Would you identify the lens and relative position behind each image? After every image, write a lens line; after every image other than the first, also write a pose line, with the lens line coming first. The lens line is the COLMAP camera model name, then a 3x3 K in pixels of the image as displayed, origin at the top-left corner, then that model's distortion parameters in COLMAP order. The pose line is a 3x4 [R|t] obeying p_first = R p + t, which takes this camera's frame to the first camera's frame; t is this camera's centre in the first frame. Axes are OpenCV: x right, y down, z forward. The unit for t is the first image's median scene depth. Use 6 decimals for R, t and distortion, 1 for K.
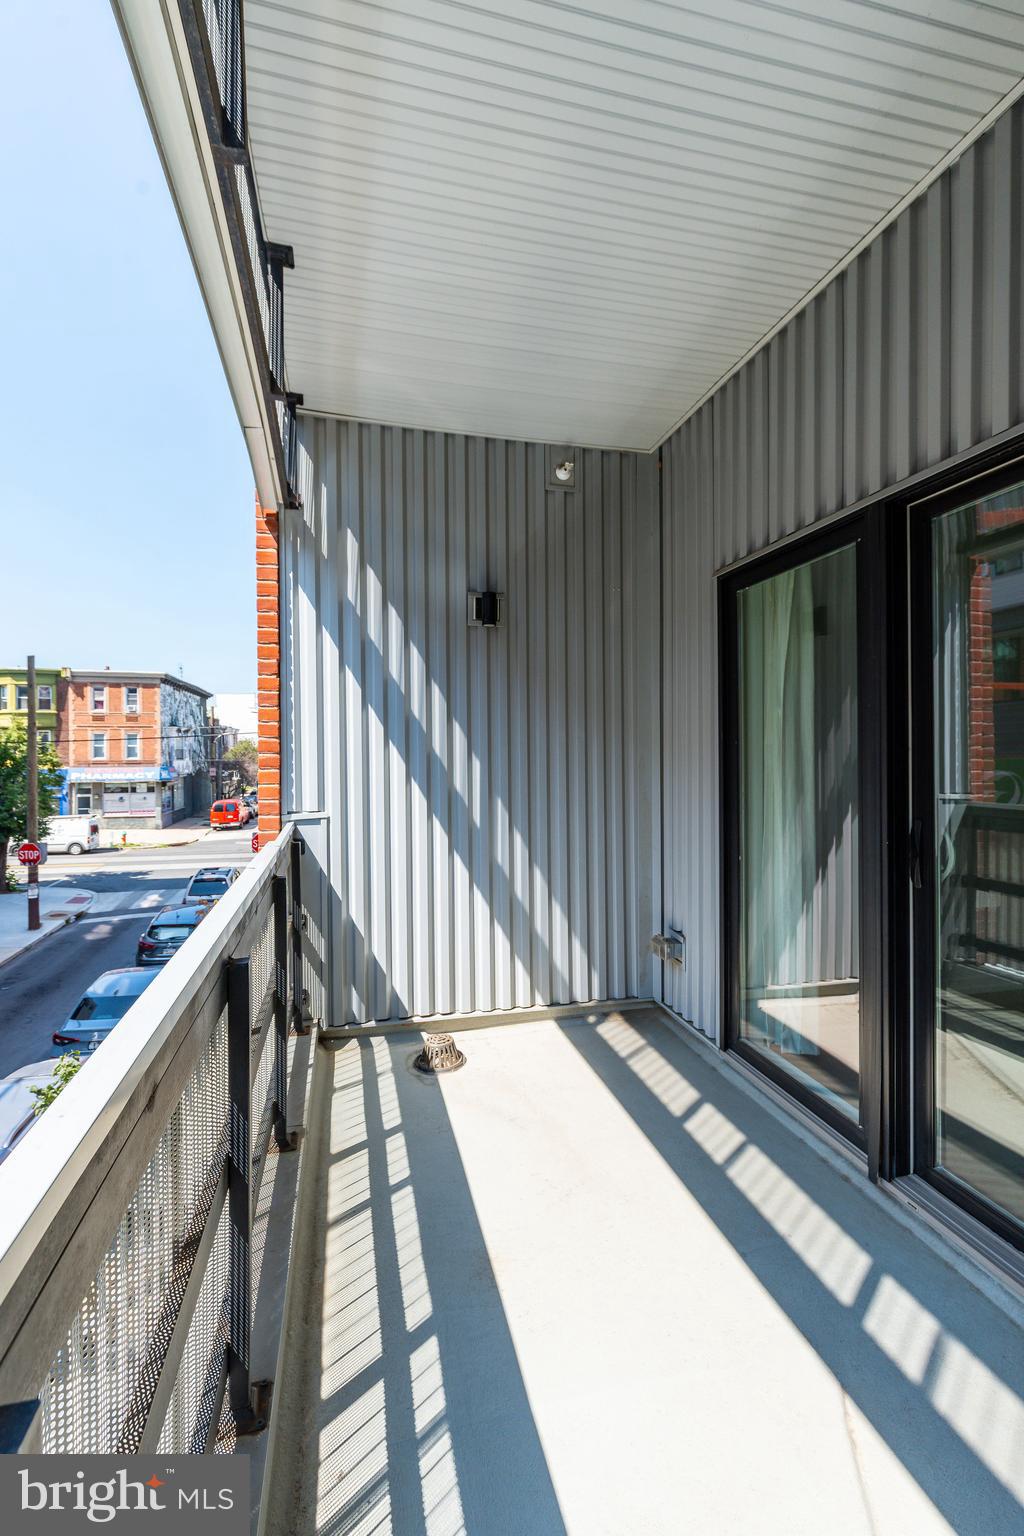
lens RADIAL K [[711.2, 0, 513.3], [0, 711.2, 722.7], [0, 0, 1]] dist [0.000134, -0.000352]
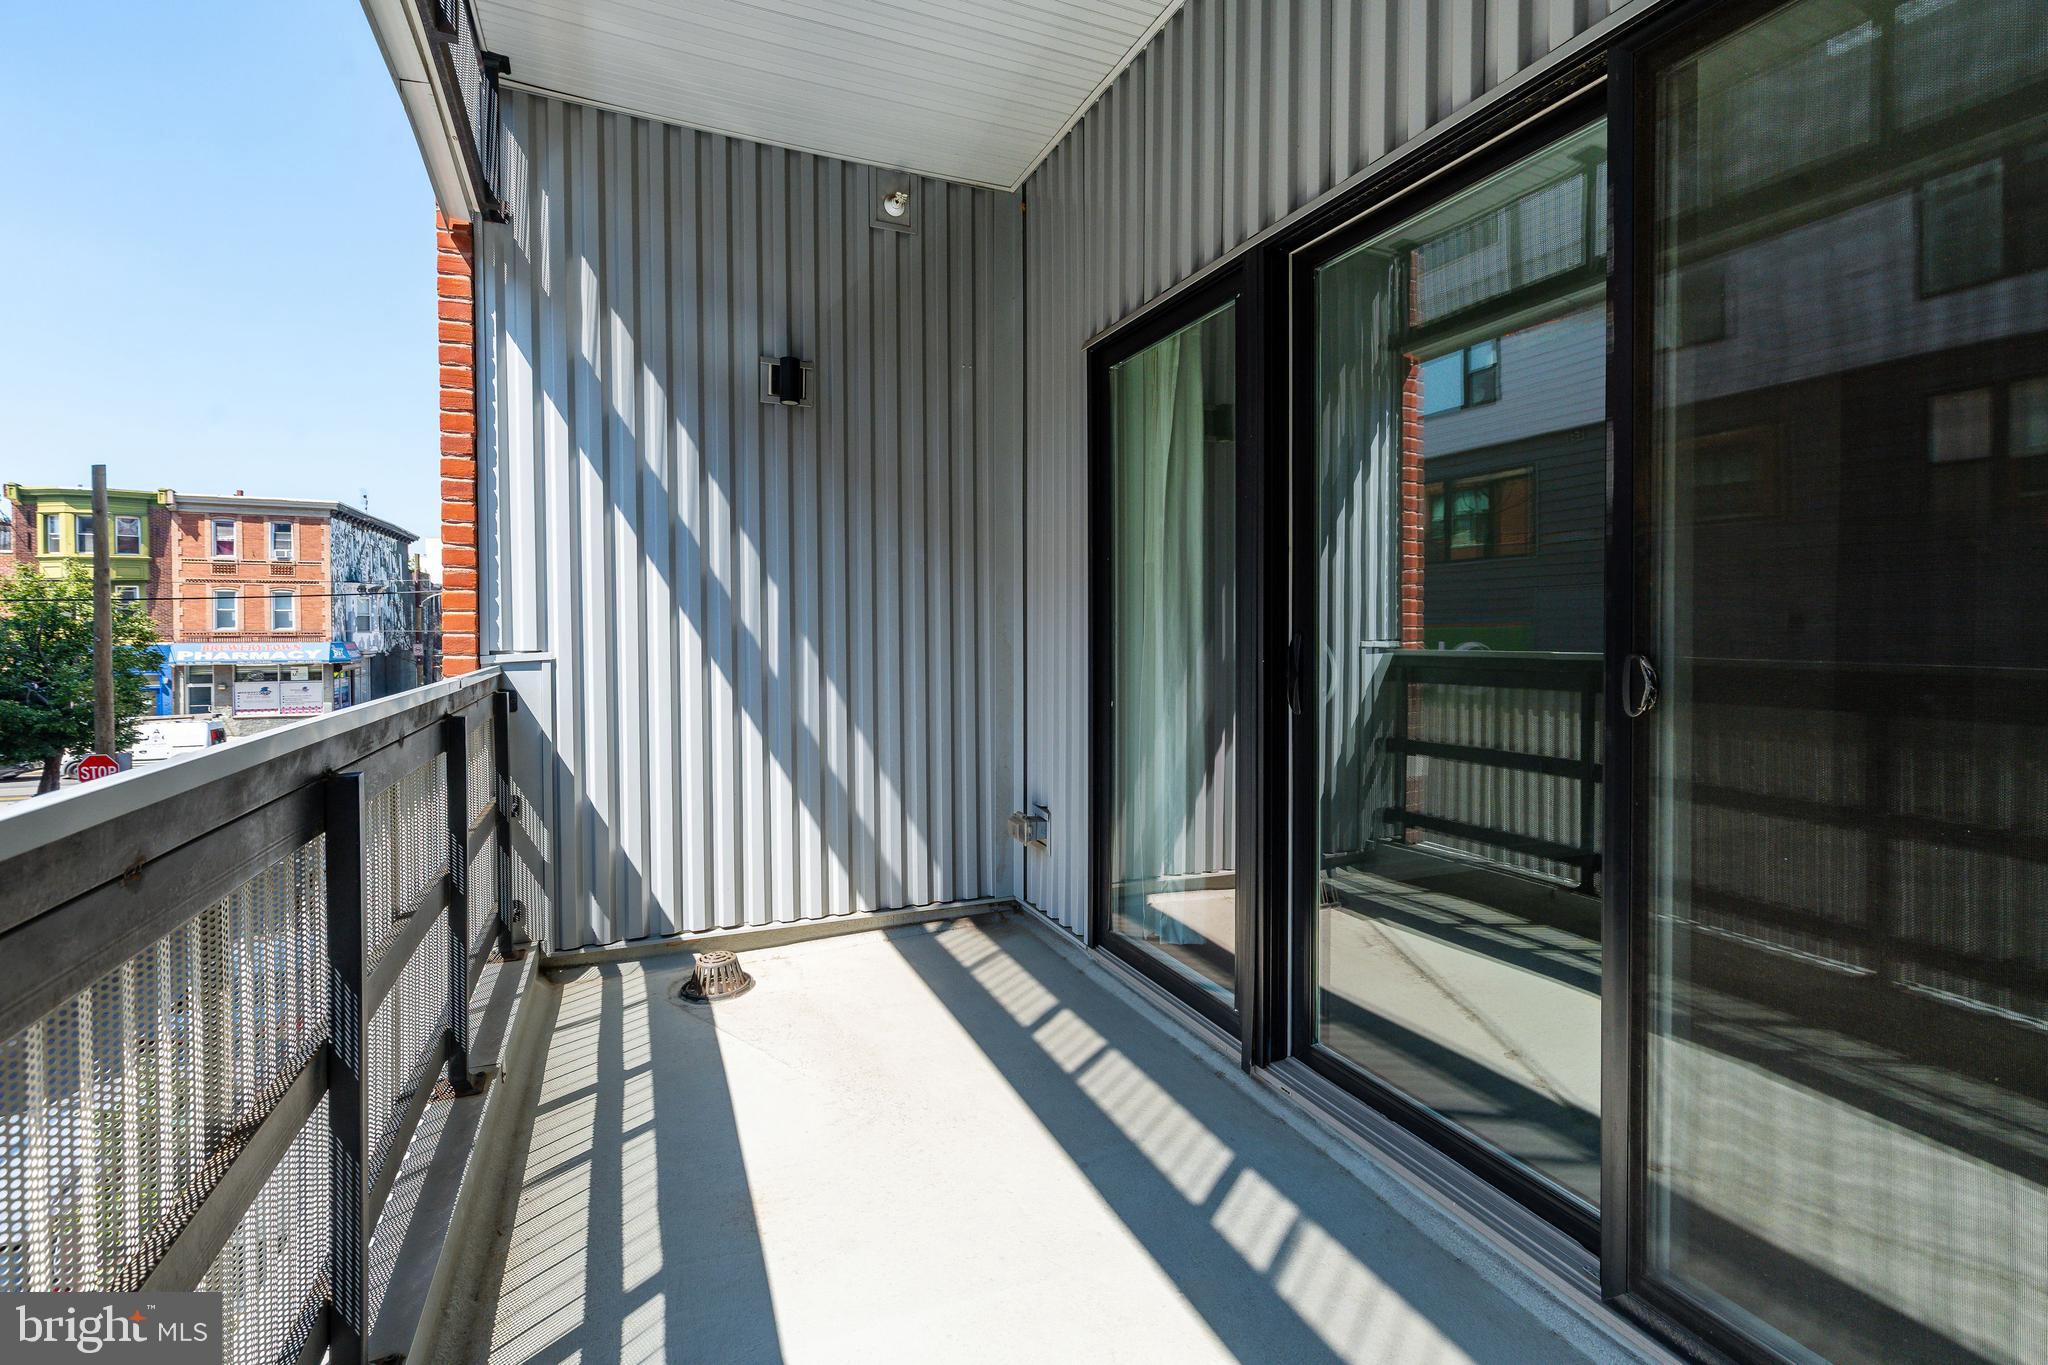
lens RADIAL K [[958.1, 0, 1075.2], [0, 958.1, 624.8], [0, 0, 1]] dist [0.001869, -0.000173]
pose [[0.983696, -0.000418, 0.179839, 0.081699], [-0.002122, 0.999901, 0.013928, 0.082414], [-0.179827, -0.014082, 0.983597, -0.040342]]
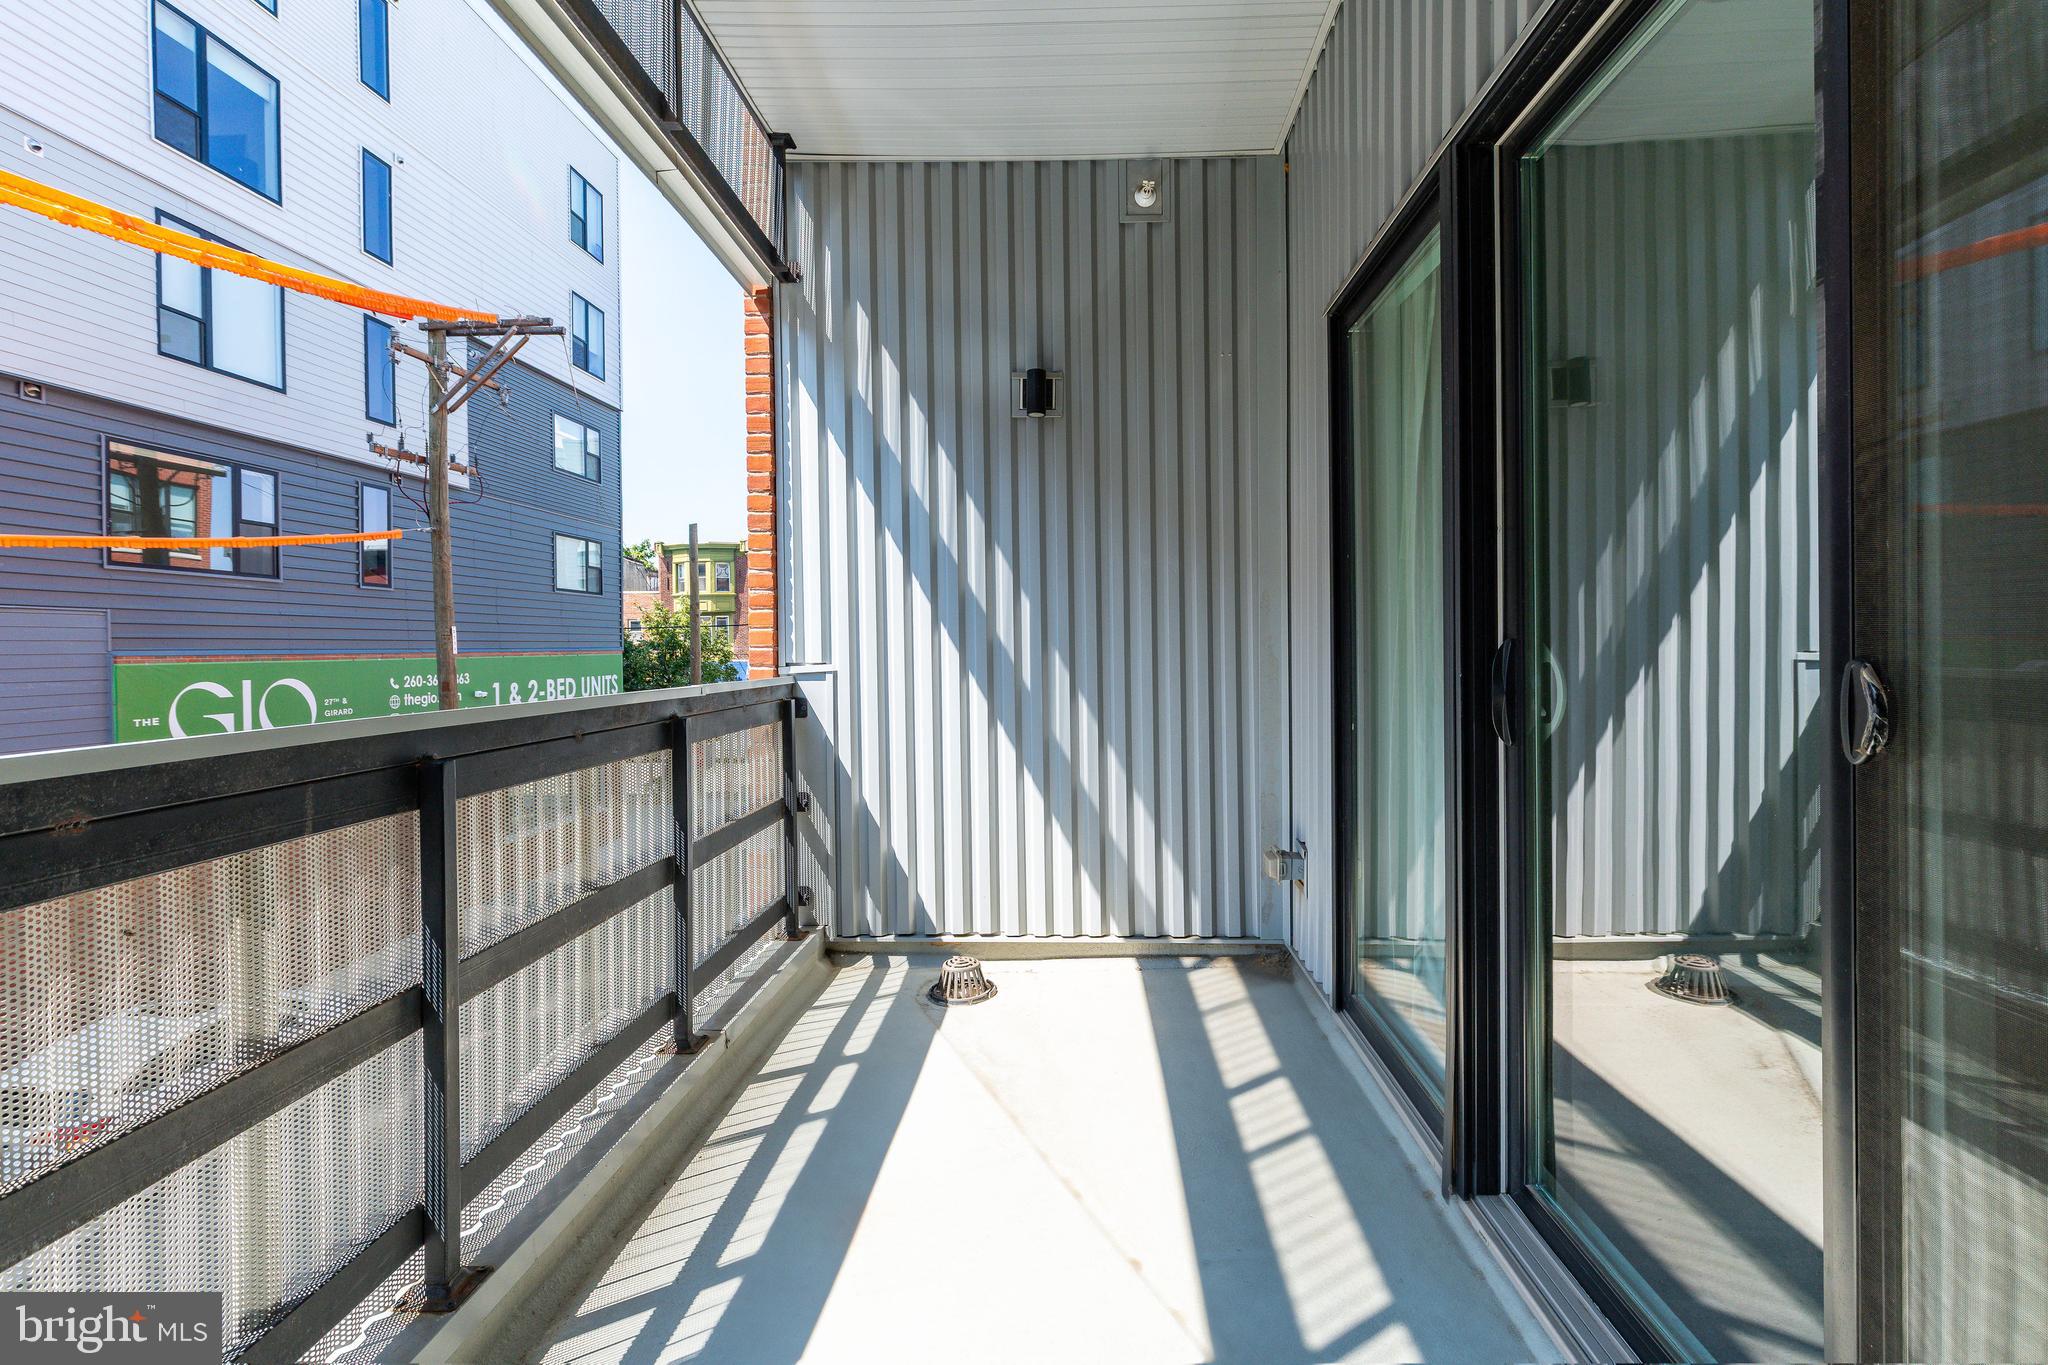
lens RADIAL K [[979.2, 0, 1153.0], [0, 979.2, 641.7], [0, 0, 1]] dist [0.001245, 0.000039]
pose [[0.962407, -0.008360, -0.271483, 0.368949], [0.011024, 0.999905, 0.008289, 0.094404], [0.271388, -0.010970, 0.962407, 0.054603]]
